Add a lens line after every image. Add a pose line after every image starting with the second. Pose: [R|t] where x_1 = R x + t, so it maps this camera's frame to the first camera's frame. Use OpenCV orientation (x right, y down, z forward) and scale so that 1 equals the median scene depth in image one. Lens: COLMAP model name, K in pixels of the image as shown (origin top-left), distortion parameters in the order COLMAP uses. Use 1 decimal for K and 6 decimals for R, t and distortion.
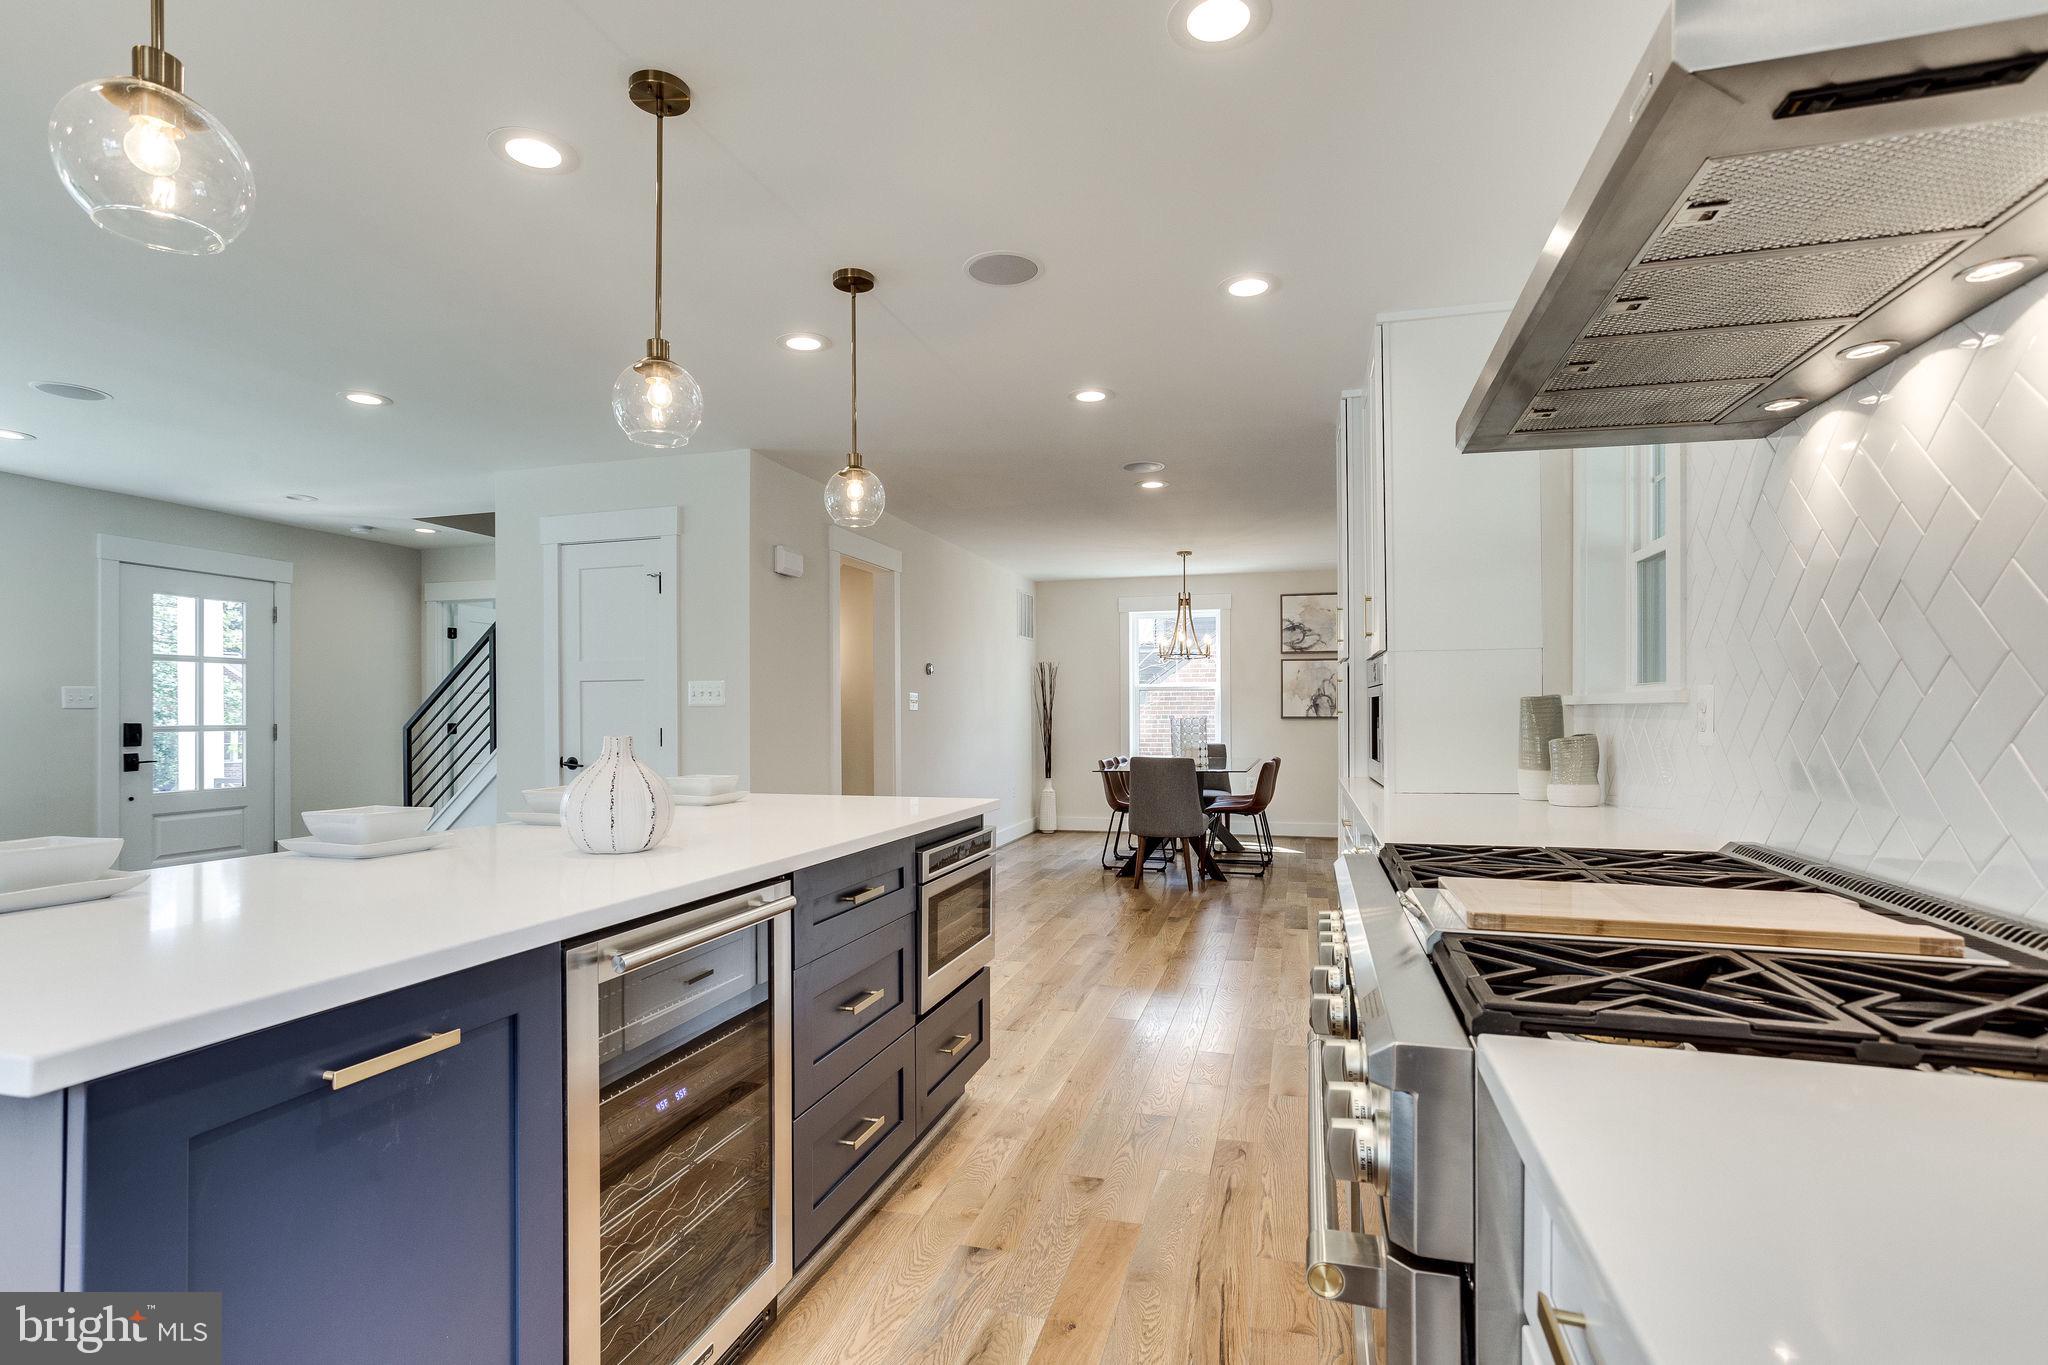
lens RADIAL K [[1002.0, 0, 1013.8], [0, 1002.0, 708.8], [0, 0, 1]] dist [-0.041442, 0.027672]
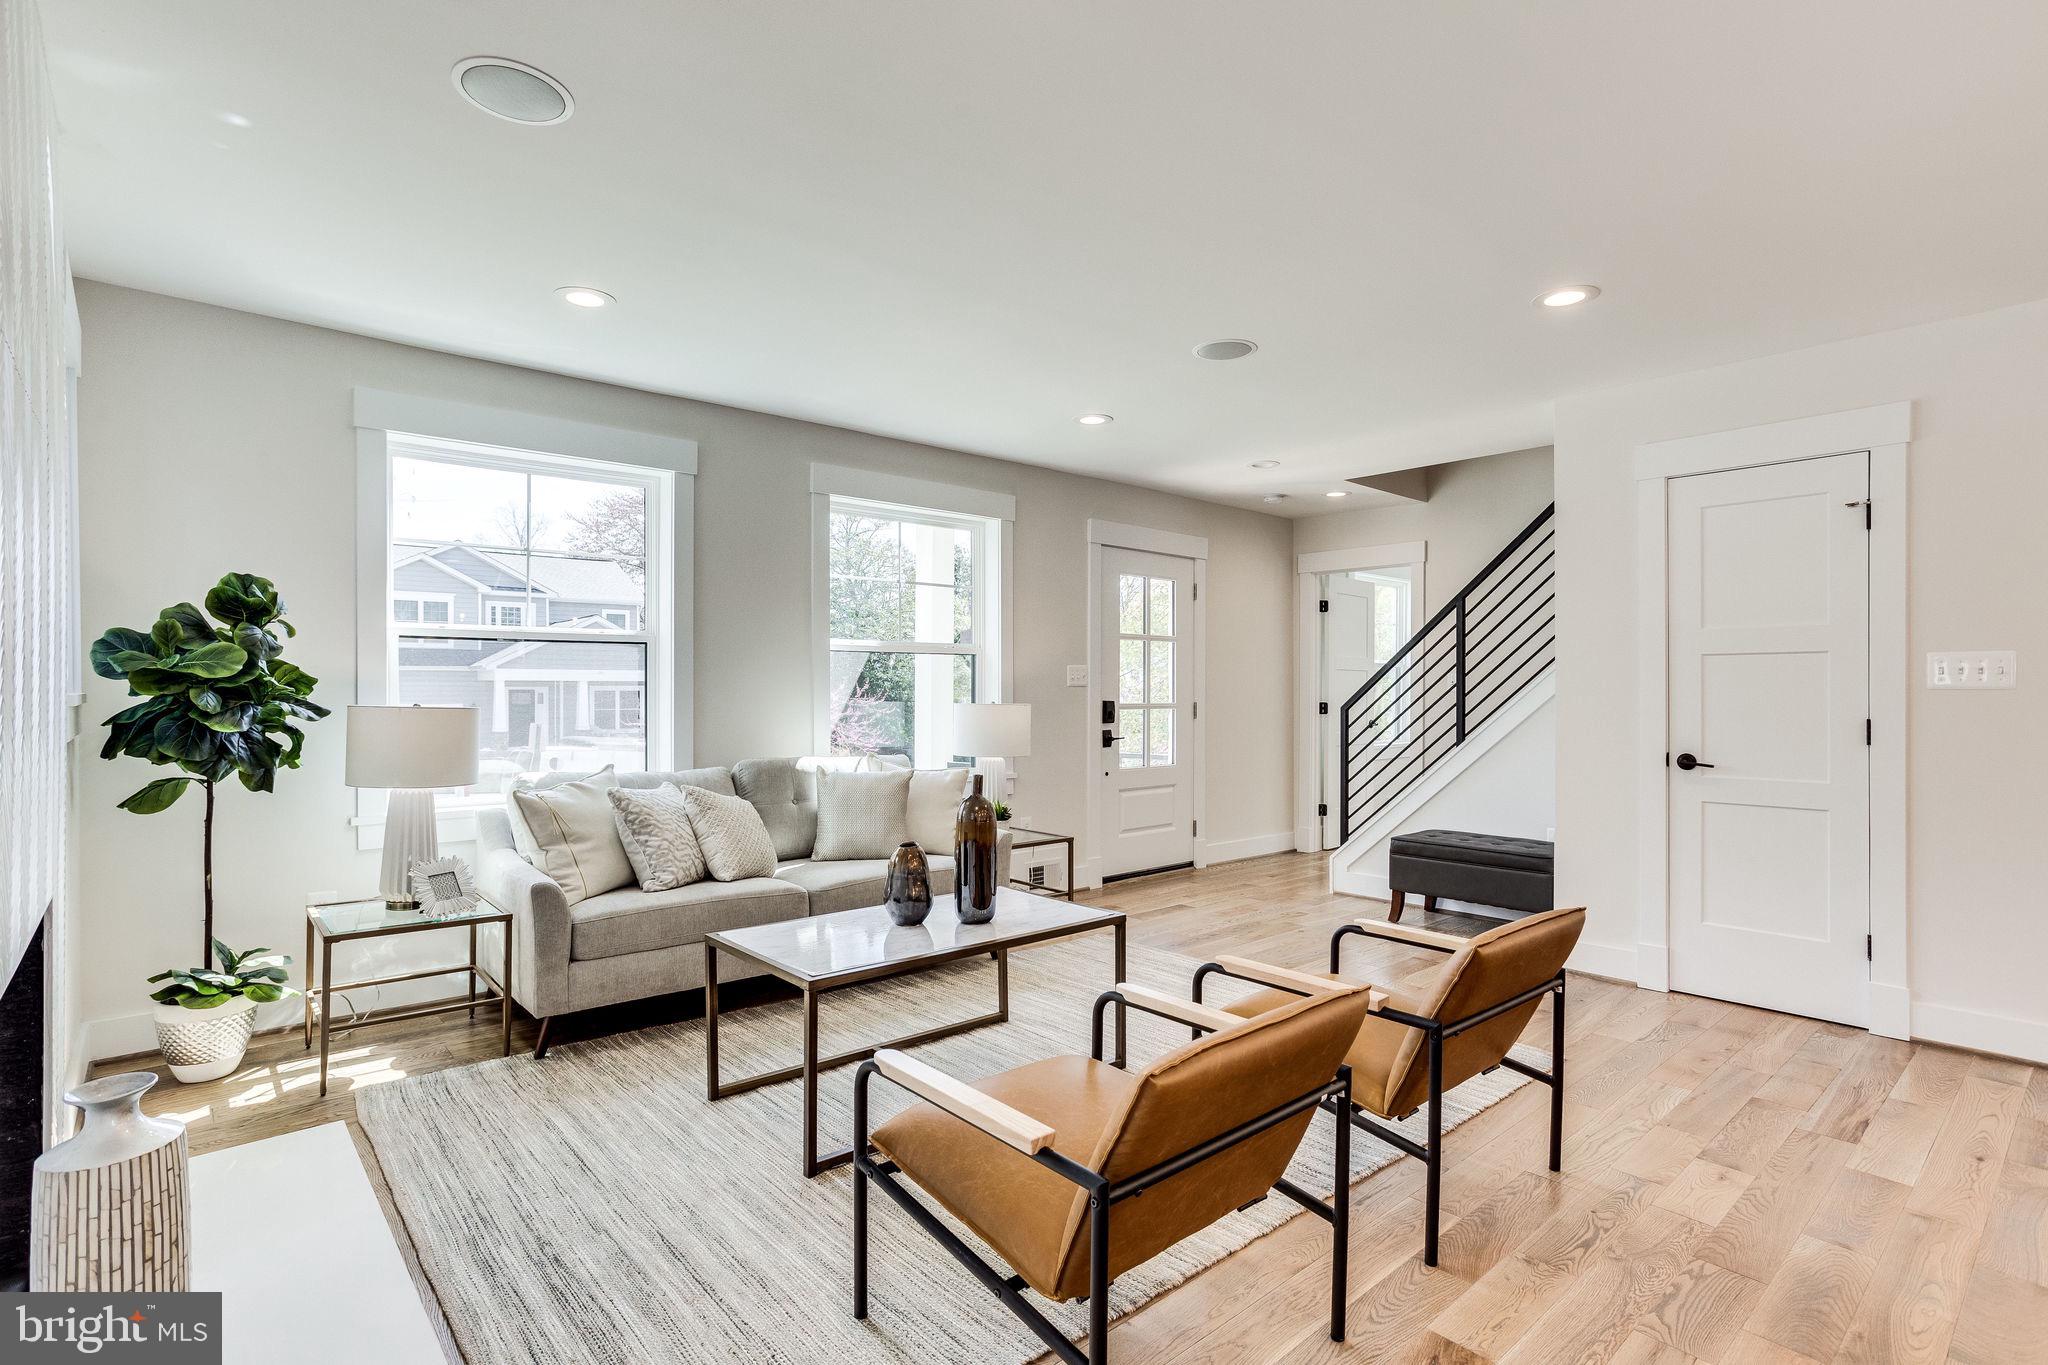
lens RADIAL K [[1005.6, 0, 1019.2], [0, 1005.6, 691.4], [0, 0, 1]] dist [-0.040289, 0.028040]
pose [[0.838966, 0.007770, -0.544128, -0.797644], [-0.004111, 0.999960, 0.007941, -0.005866], [0.544168, -0.004426, 0.838965, 0.133036]]
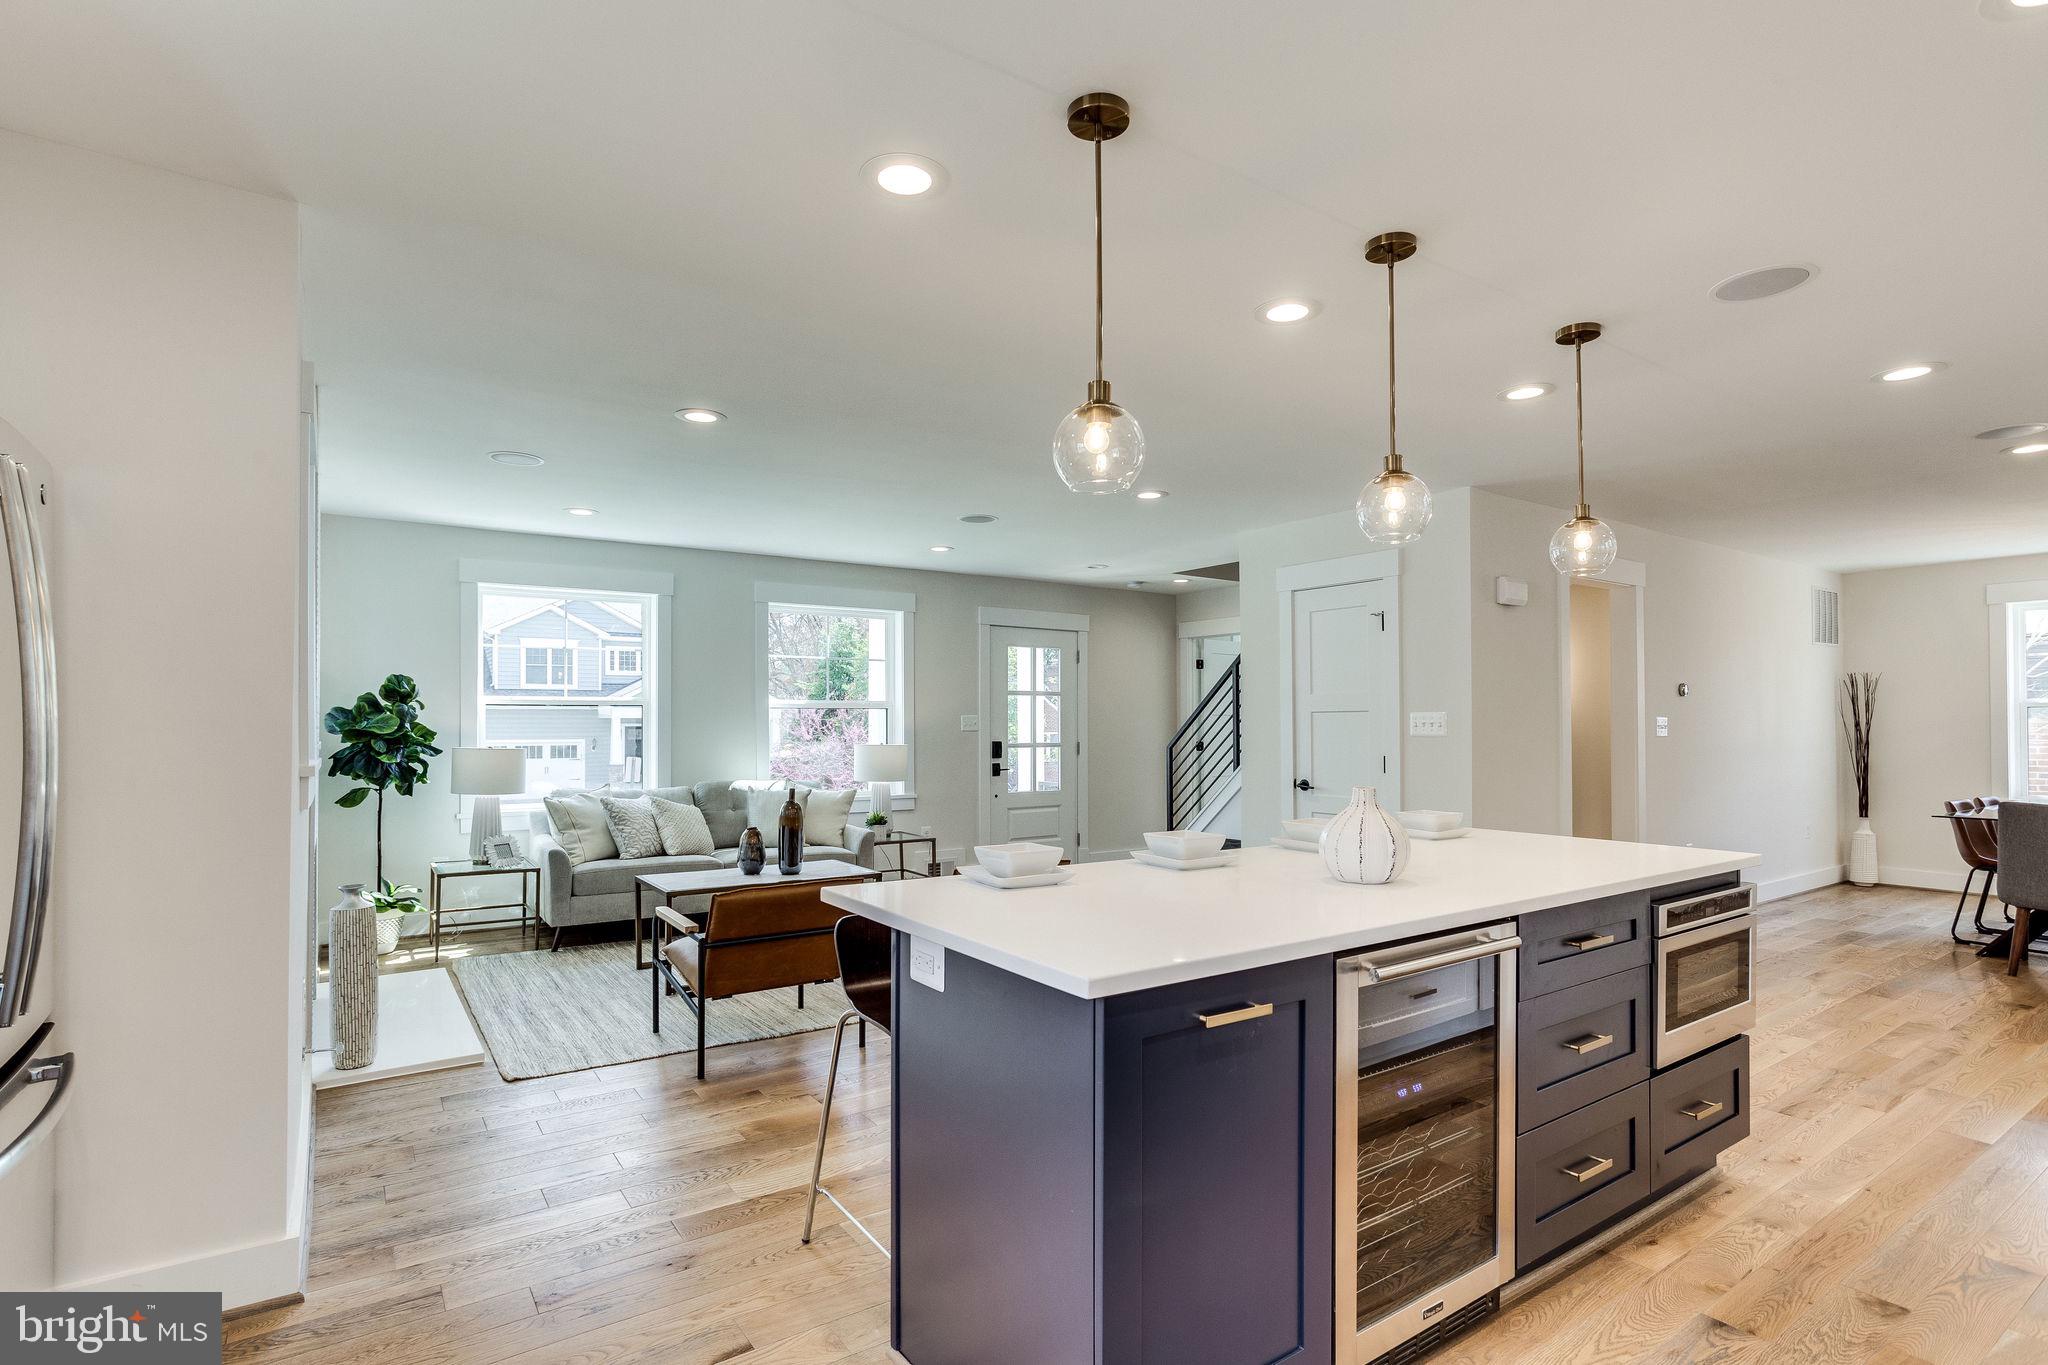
lens RADIAL K [[1002.0, 0, 1013.8], [0, 1002.0, 708.8], [0, 0, 1]] dist [-0.041442, 0.027672]
pose [[0.773816, -0.005063, -0.633390, 0.030736], [-0.000445, 0.999963, -0.008536, -0.037669], [0.633410, 0.006887, 0.773786, -0.144838]]
